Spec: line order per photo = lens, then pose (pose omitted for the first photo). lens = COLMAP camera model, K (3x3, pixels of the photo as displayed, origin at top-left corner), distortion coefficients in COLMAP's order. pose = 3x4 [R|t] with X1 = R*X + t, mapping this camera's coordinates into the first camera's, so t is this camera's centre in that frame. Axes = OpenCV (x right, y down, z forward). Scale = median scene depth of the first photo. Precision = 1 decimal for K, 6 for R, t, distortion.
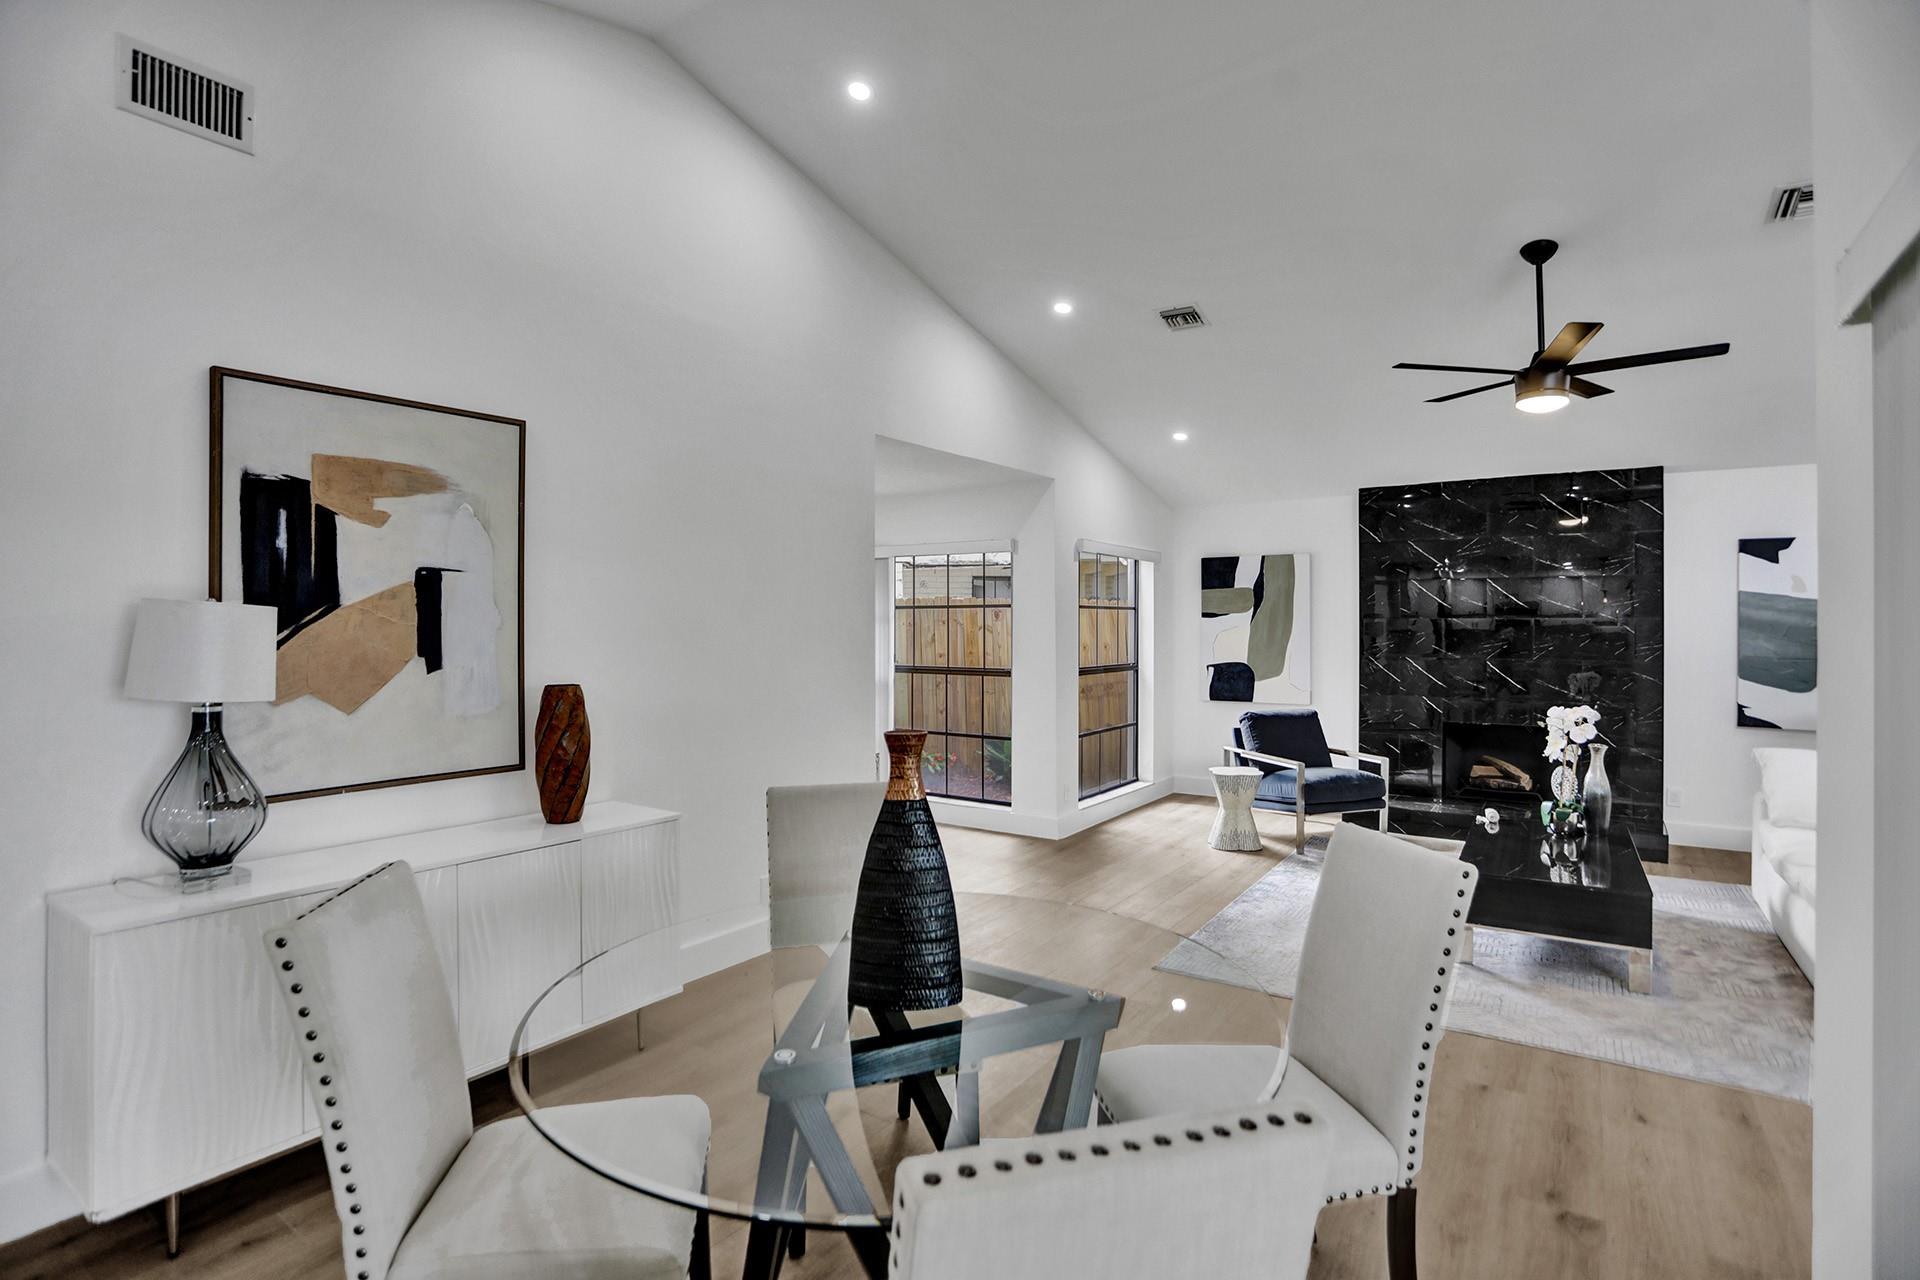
lens RADIAL K [[931.4, 0, 950.5], [0, 931.4, 630.0], [0, 0, 1]] dist [-0.075658, 0.034974]
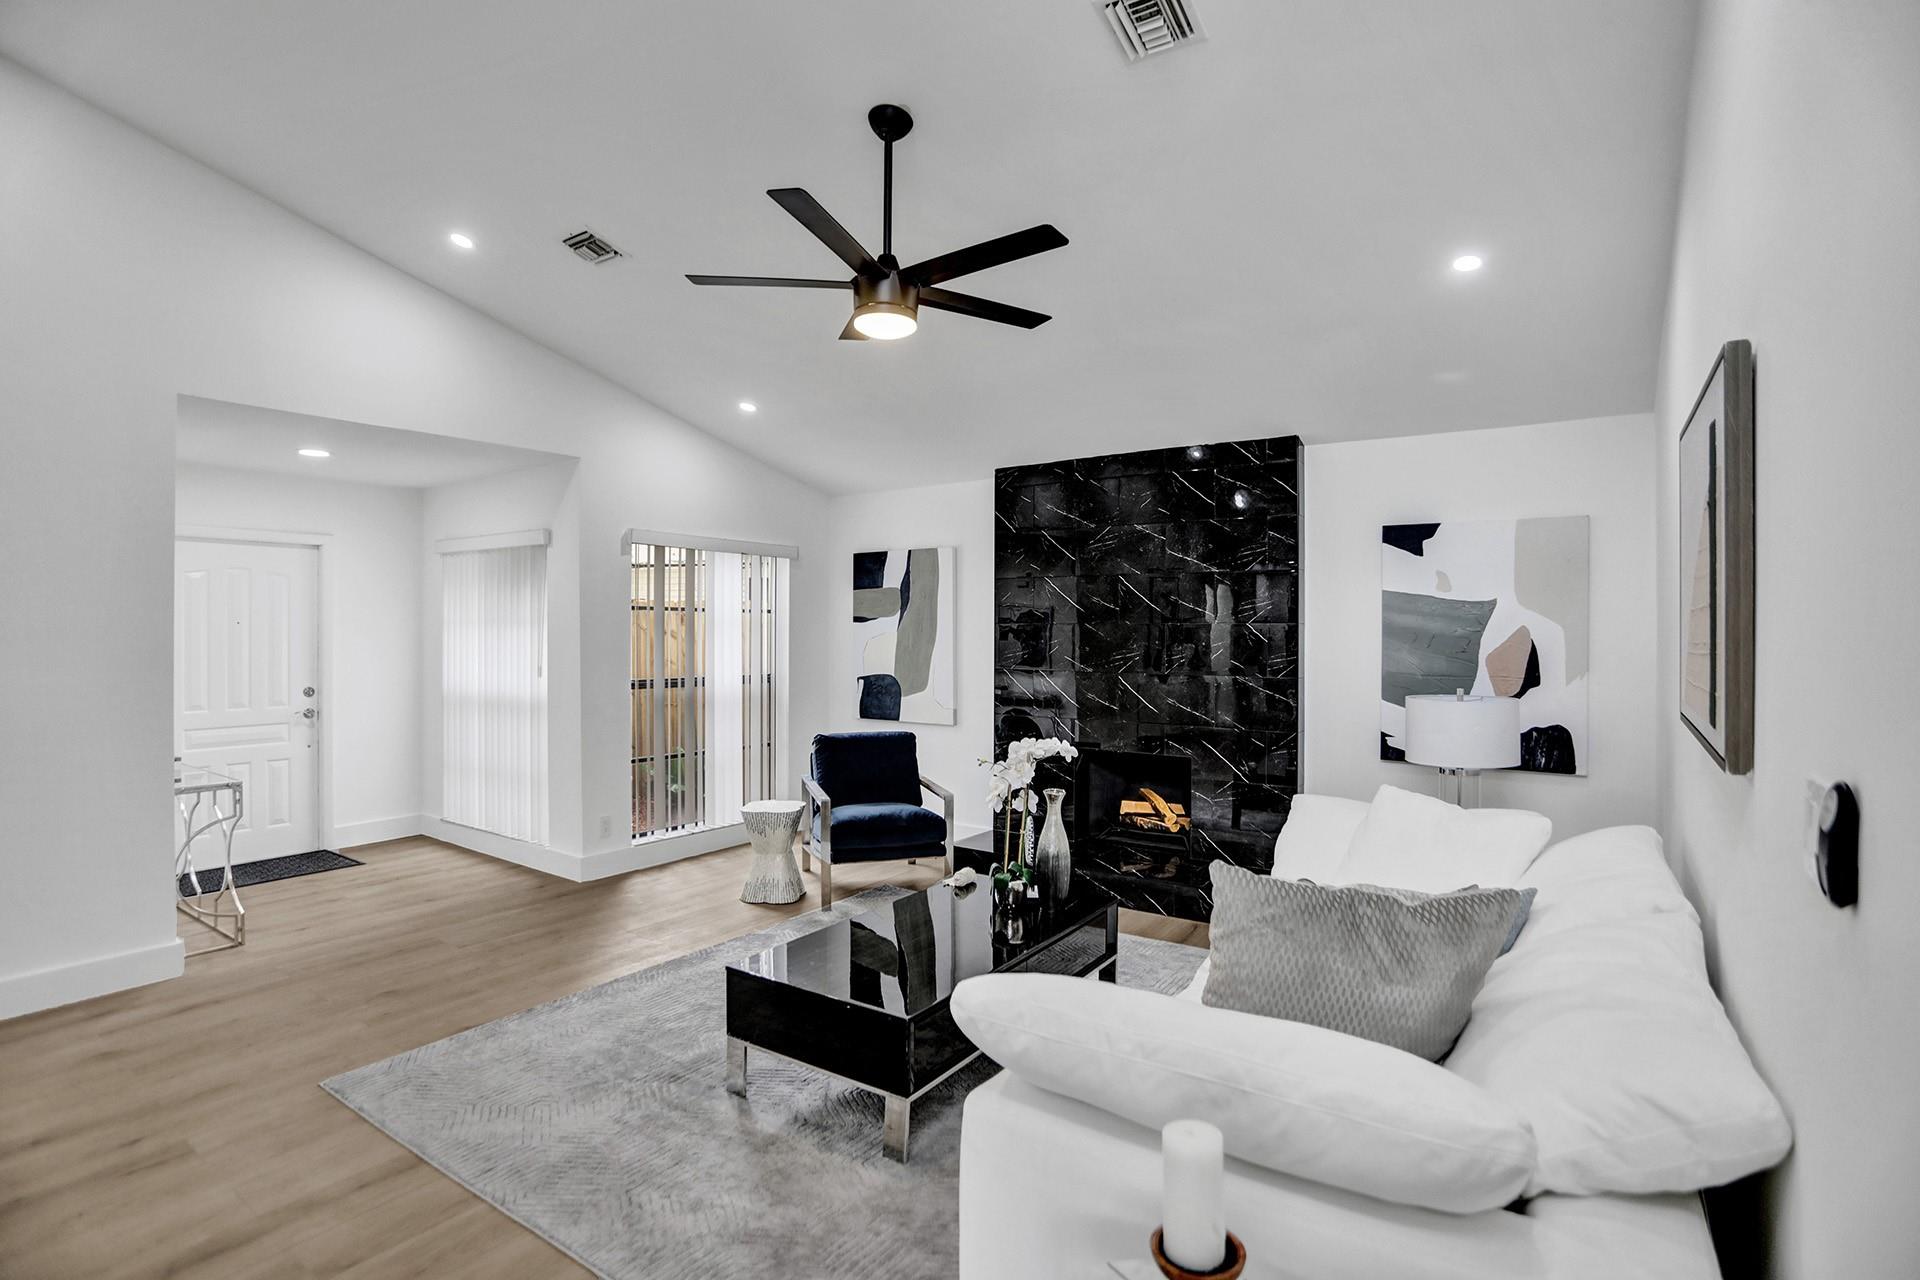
lens RADIAL K [[931.4, 0, 950.5], [0, 931.4, 630.0], [0, 0, 1]] dist [-0.075658, 0.034974]
pose [[0.999953, 0.005032, -0.008260, 0.648279], [-0.005094, 0.999959, -0.007495, 0.000039], [0.008222, 0.007537, 0.999938, 0.231960]]
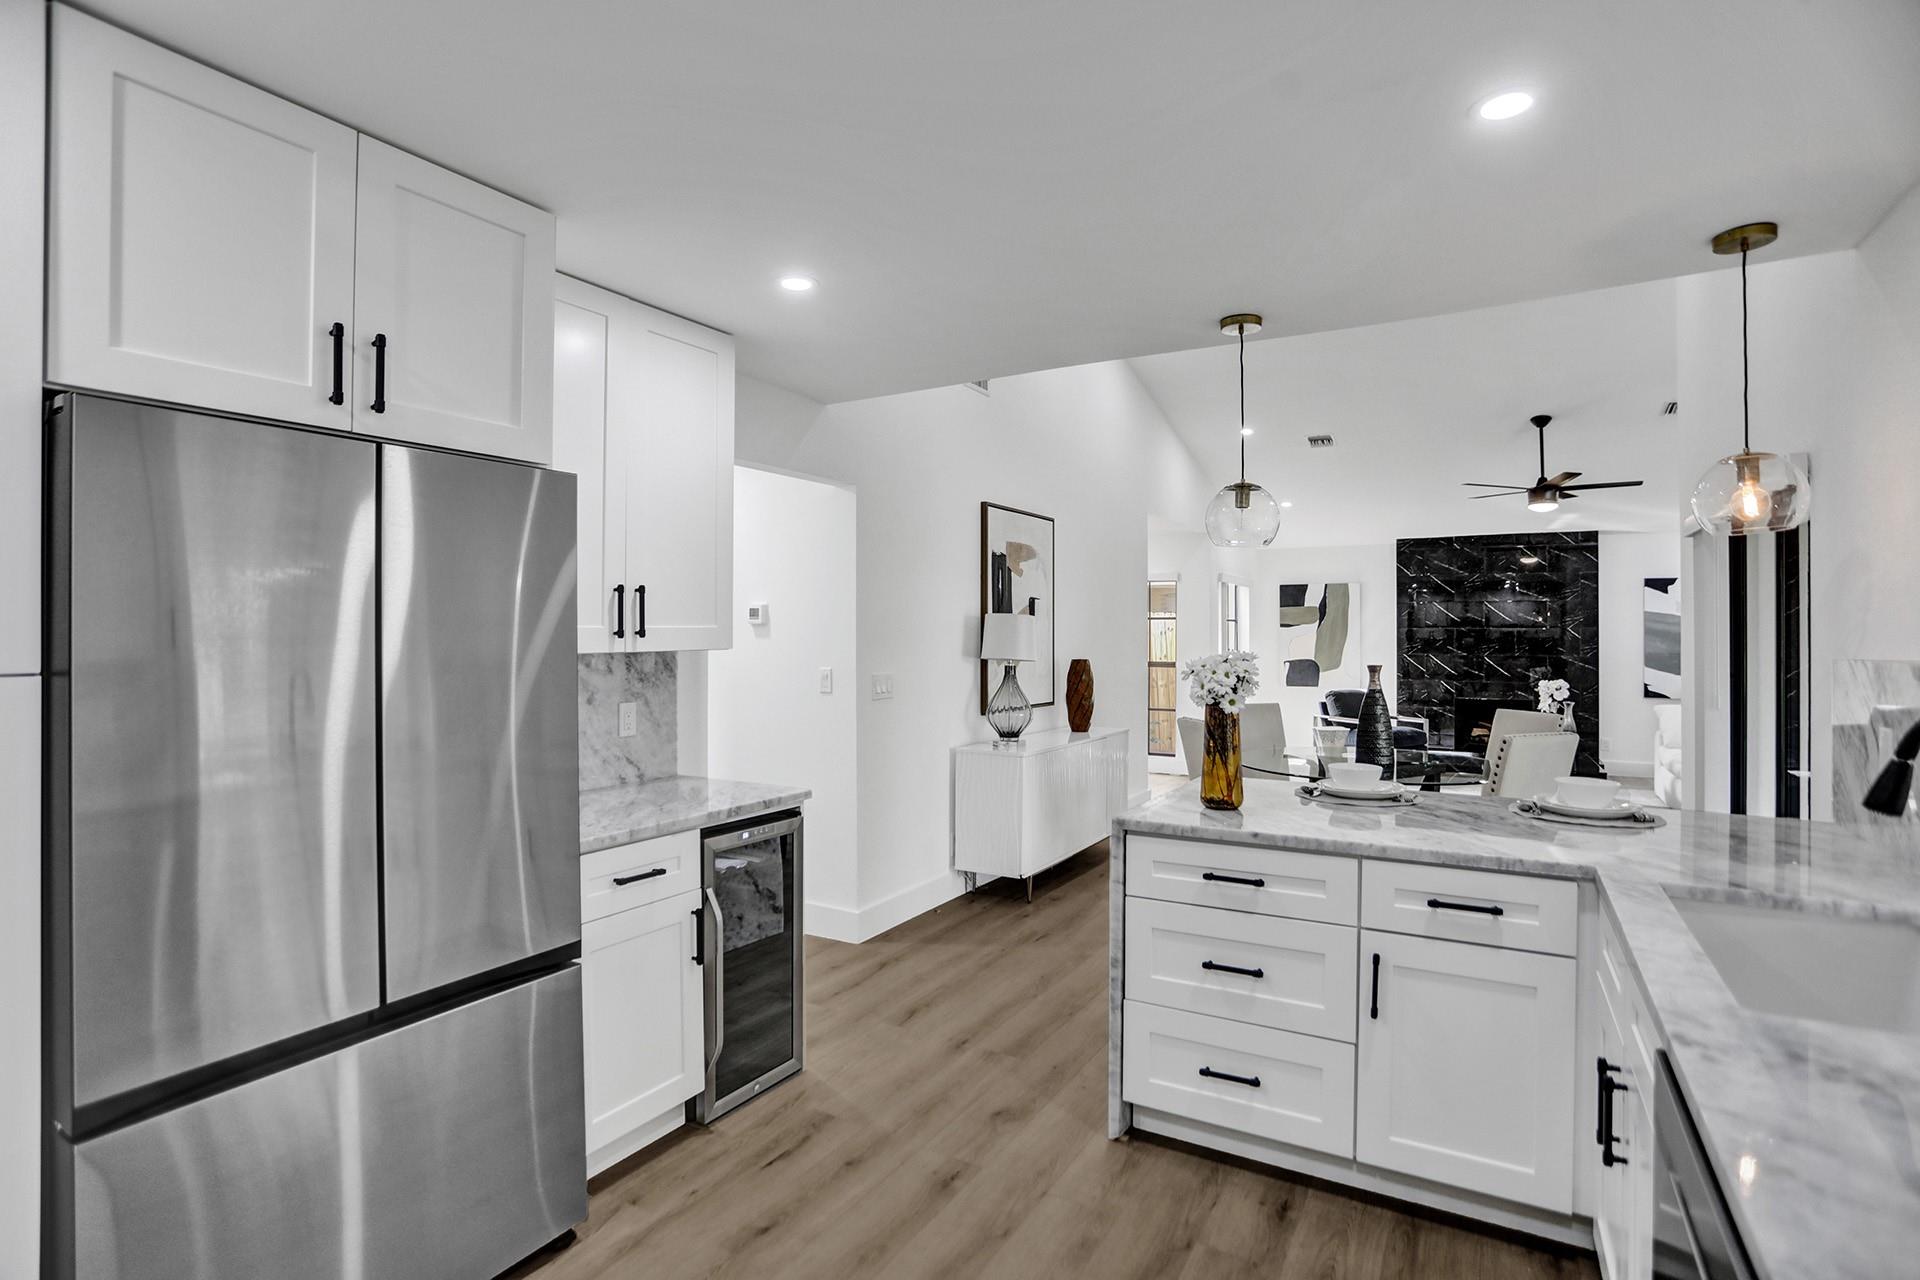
lens RADIAL K [[928.8, 0, 958.3], [0, 928.8, 629.5], [0, 0, 1]] dist [-0.063231, 0.031408]
pose [[0.996719, 0.004311, 0.080828, -0.577116], [-0.003268, 0.999910, -0.013041, 0.017132], [-0.080877, 0.012734, 0.996643, -0.622833]]
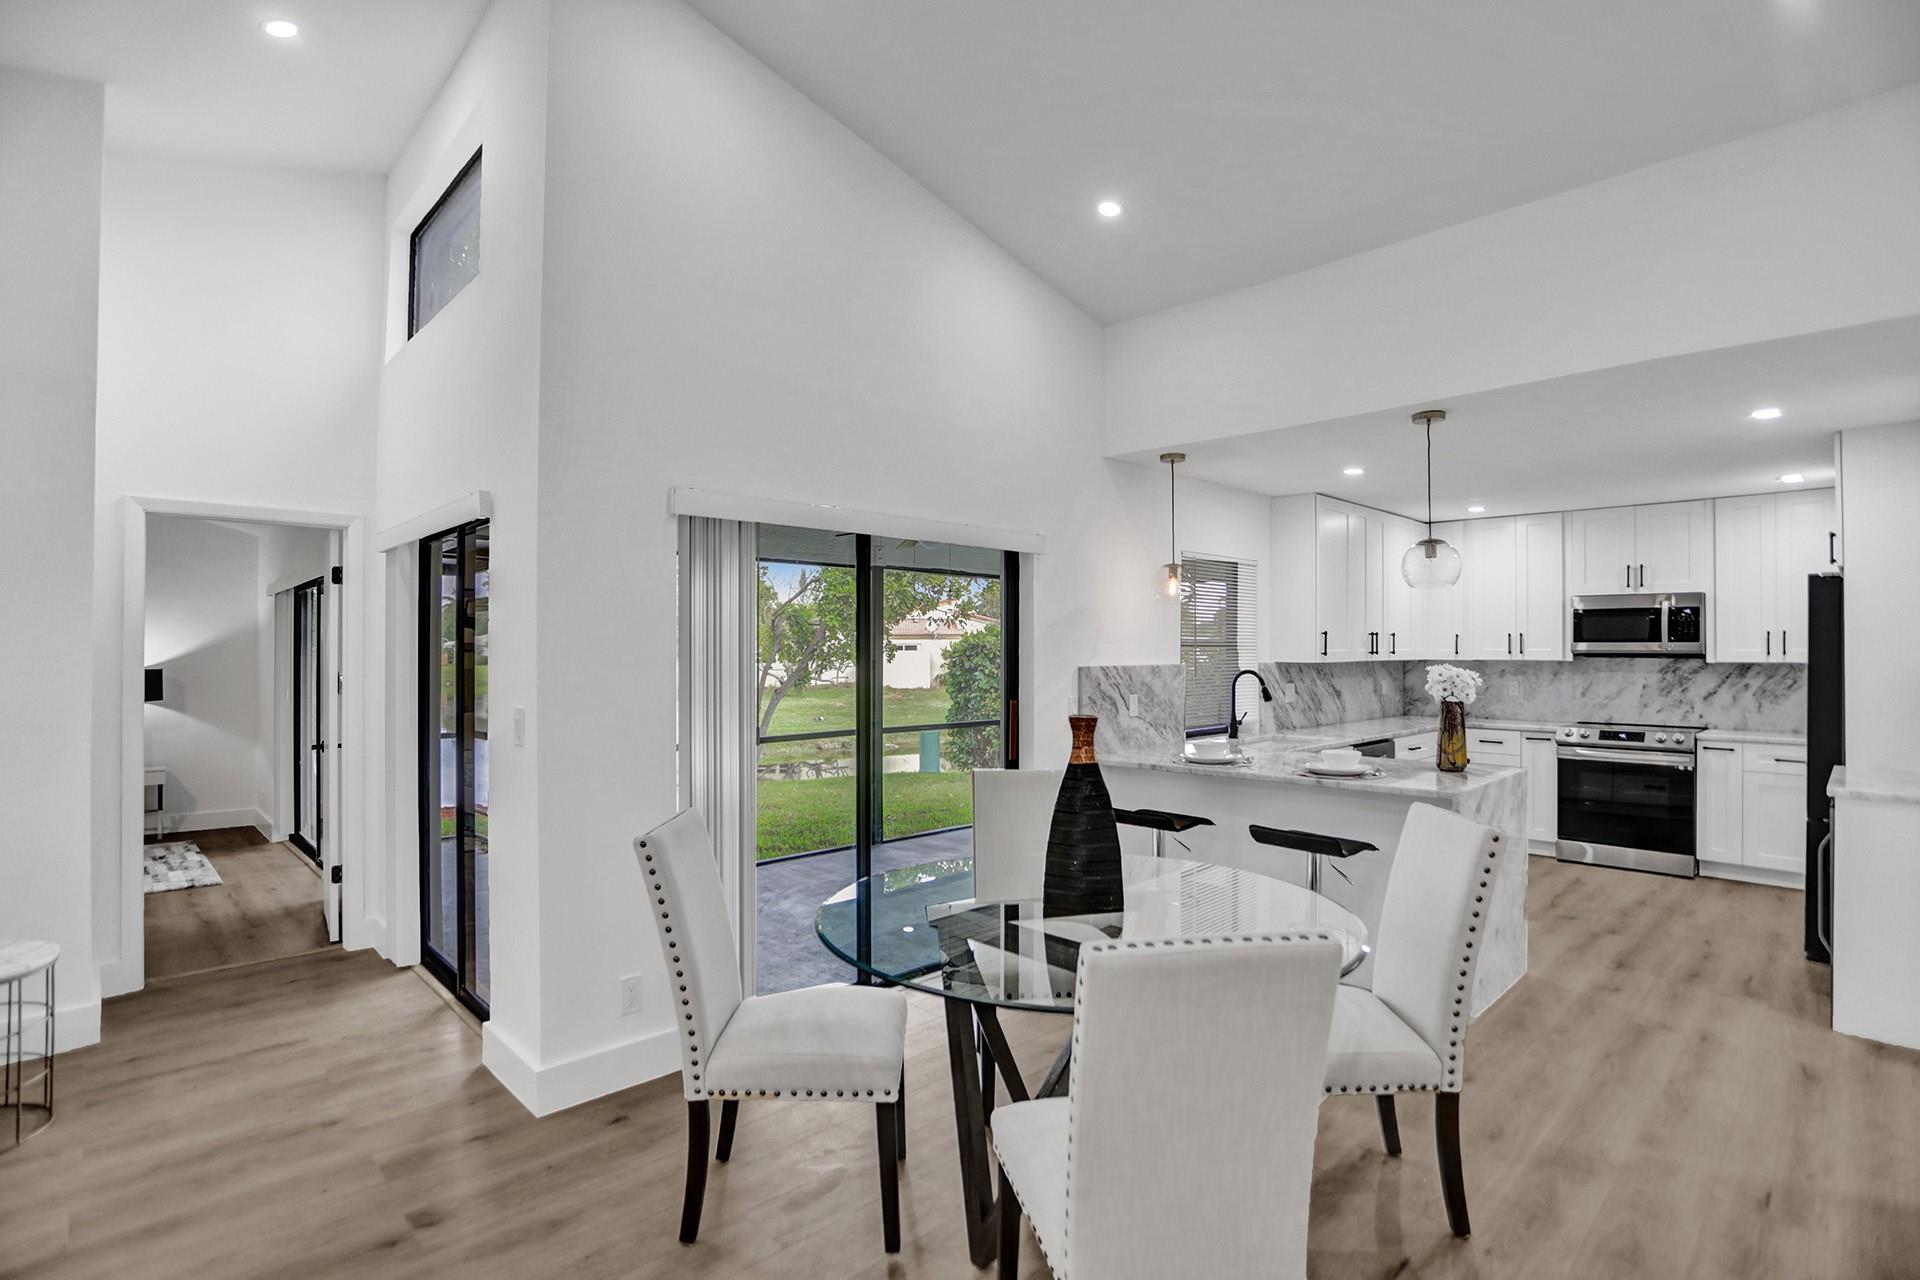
lens RADIAL K [[930.6, 0, 950.3], [0, 930.6, 640.1], [0, 0, 1]] dist [-0.072512, 0.033920]
pose [[-0.981275, 0.002380, 0.192598, -0.045400], [0.002056, 0.999996, -0.001884, -0.001021], [-0.192602, -0.001453, -0.981276, 0.940788]]
